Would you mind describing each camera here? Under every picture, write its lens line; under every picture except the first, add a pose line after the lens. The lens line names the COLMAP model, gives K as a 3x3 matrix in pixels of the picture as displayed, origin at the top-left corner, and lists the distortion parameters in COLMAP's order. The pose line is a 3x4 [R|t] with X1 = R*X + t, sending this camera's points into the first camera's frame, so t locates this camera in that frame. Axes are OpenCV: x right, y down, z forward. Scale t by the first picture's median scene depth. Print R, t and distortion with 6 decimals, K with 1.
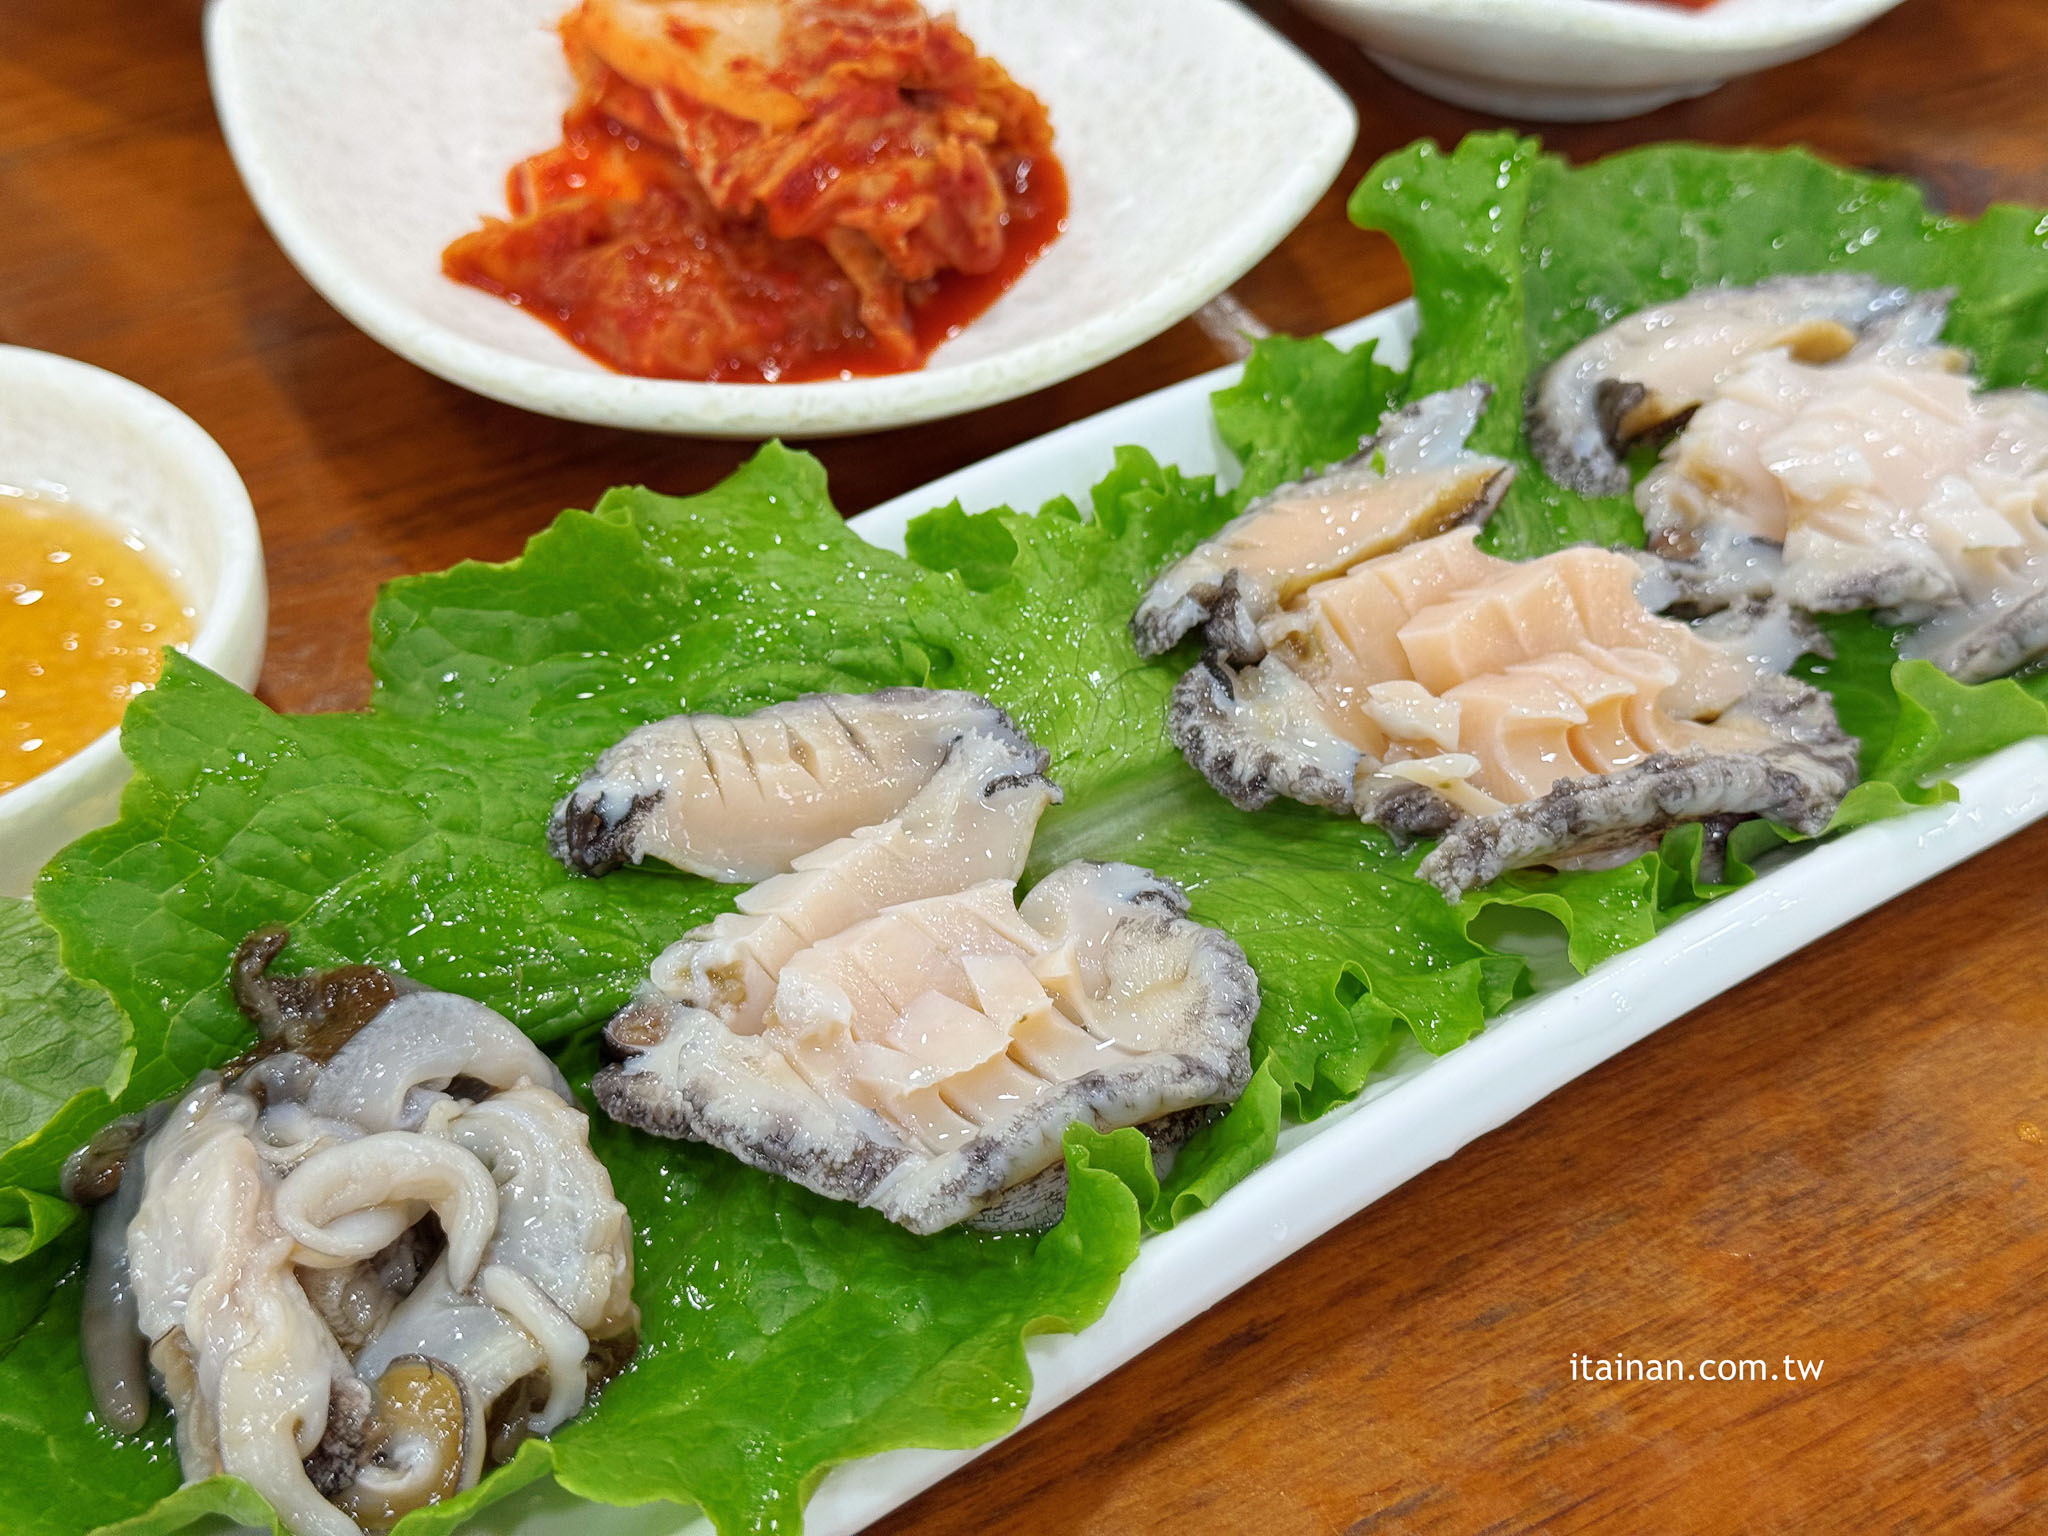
lens RADIAL K [[2900.4, 0, 1021.1], [0, 2900.4, 760.6], [0, 0, 1]] dist [0.085529, 0.000000]
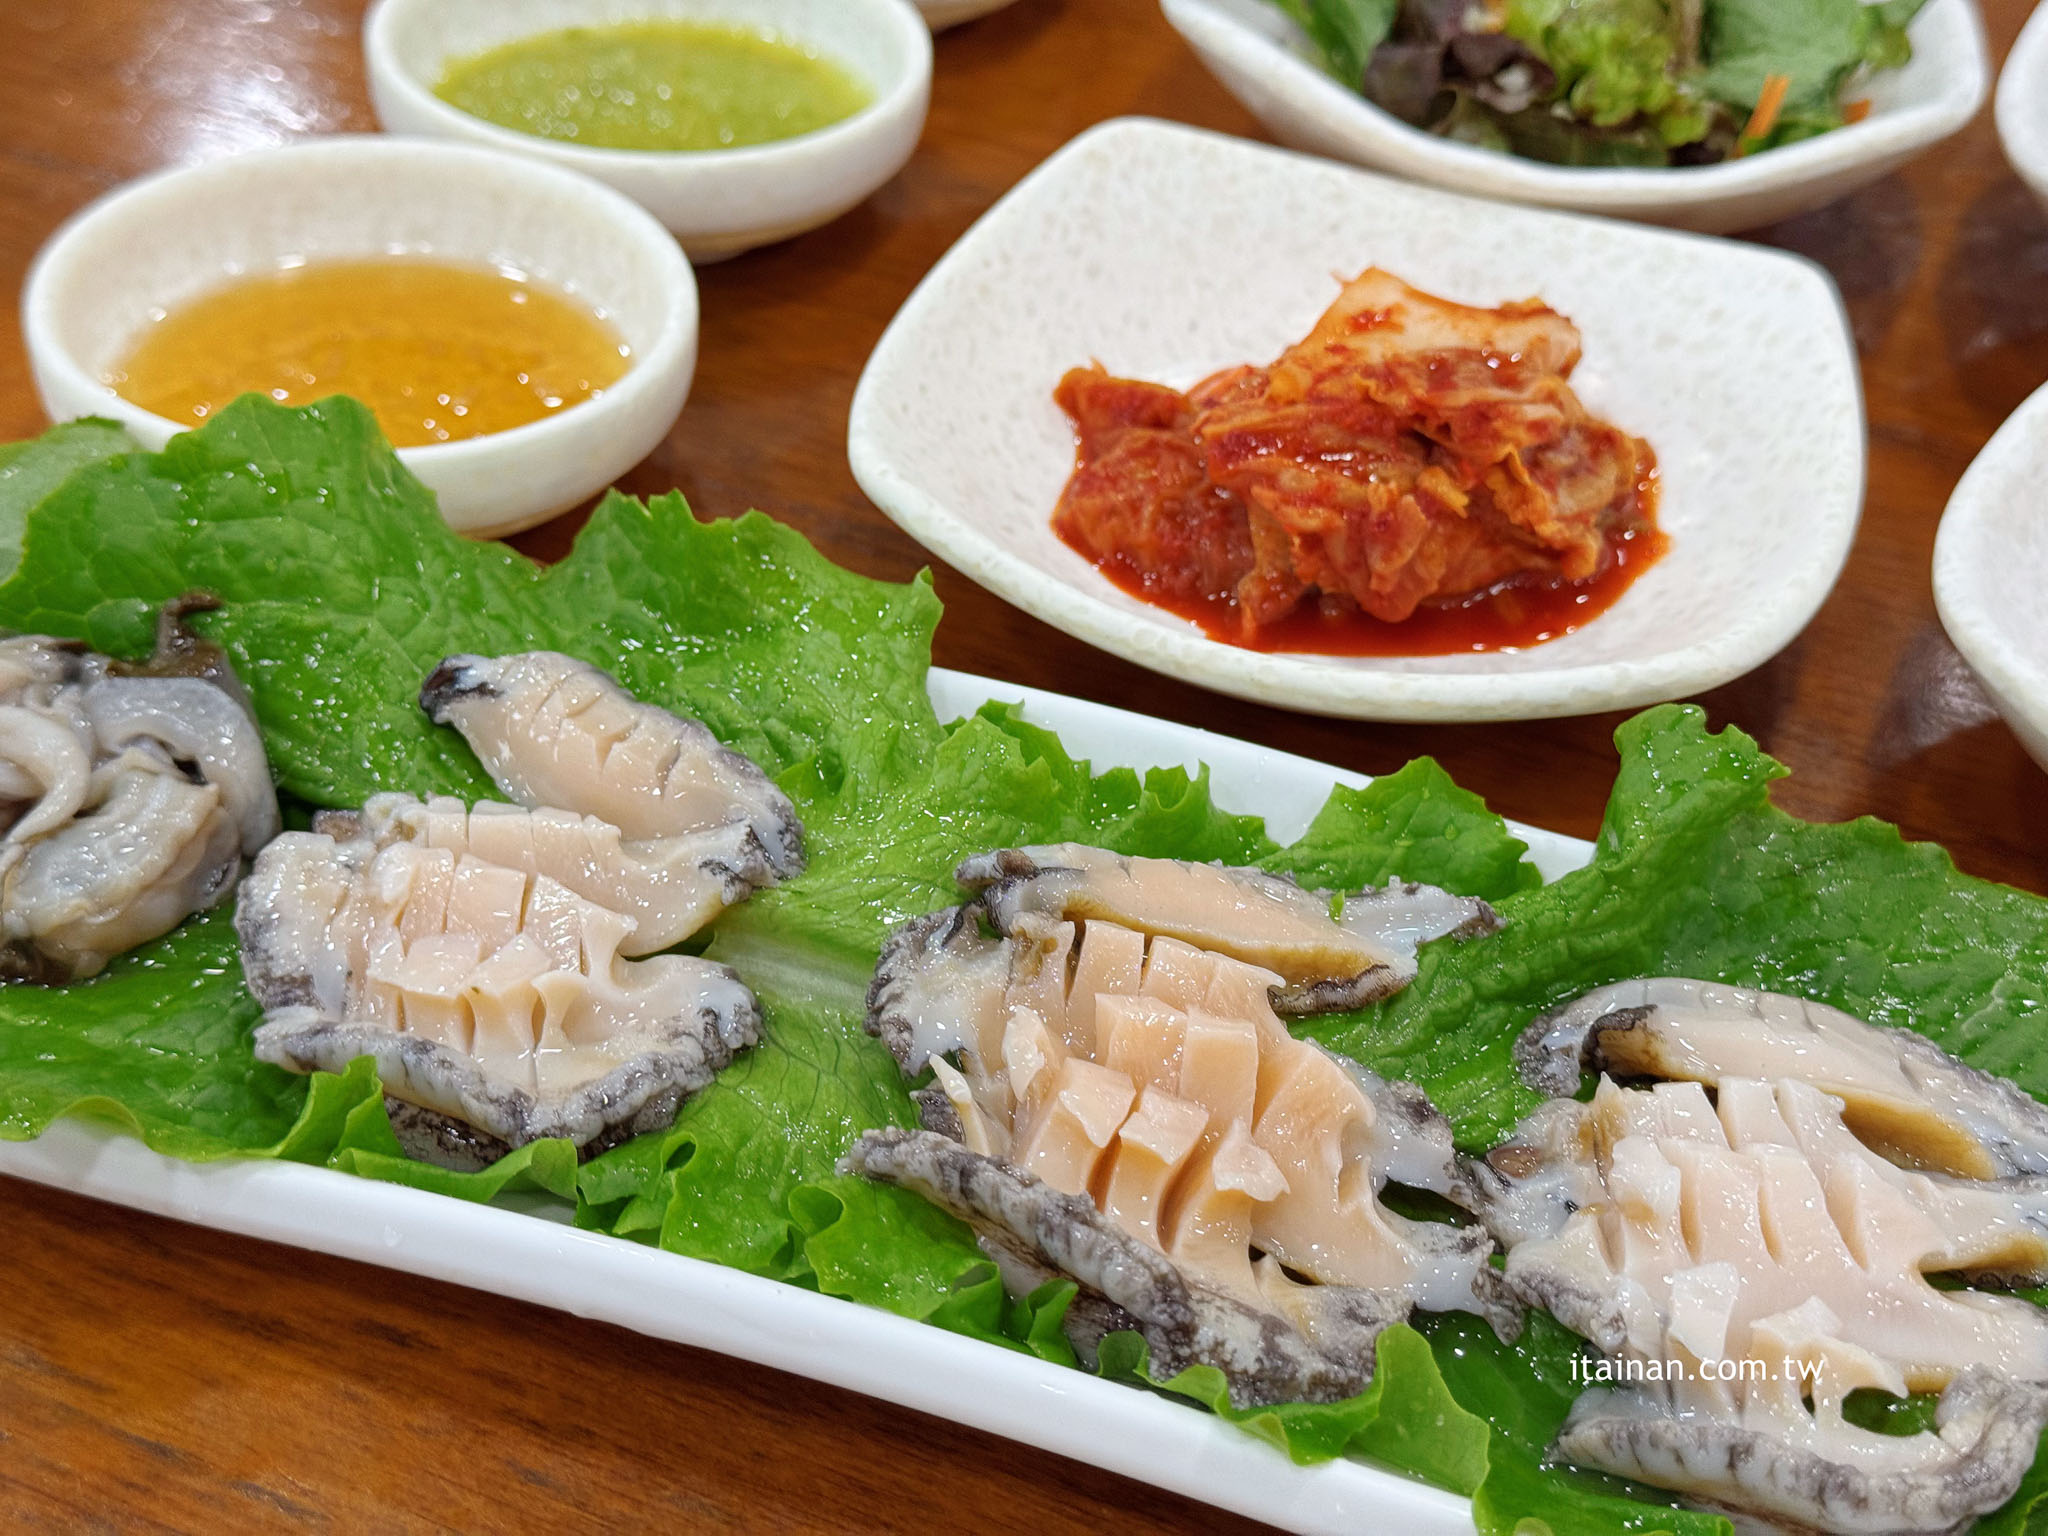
lens RADIAL K [[2900.4, 0, 1020.0], [0, 2900.4, 772.8], [0, 0, 1]] dist [0.085529, 0.000000]
pose [[0.610185, 0.518122, -0.599353, 0.675276], [-0.586143, 0.804201, 0.098470, -0.187762], [0.533020, 0.291222, 0.794405, 0.181866]]
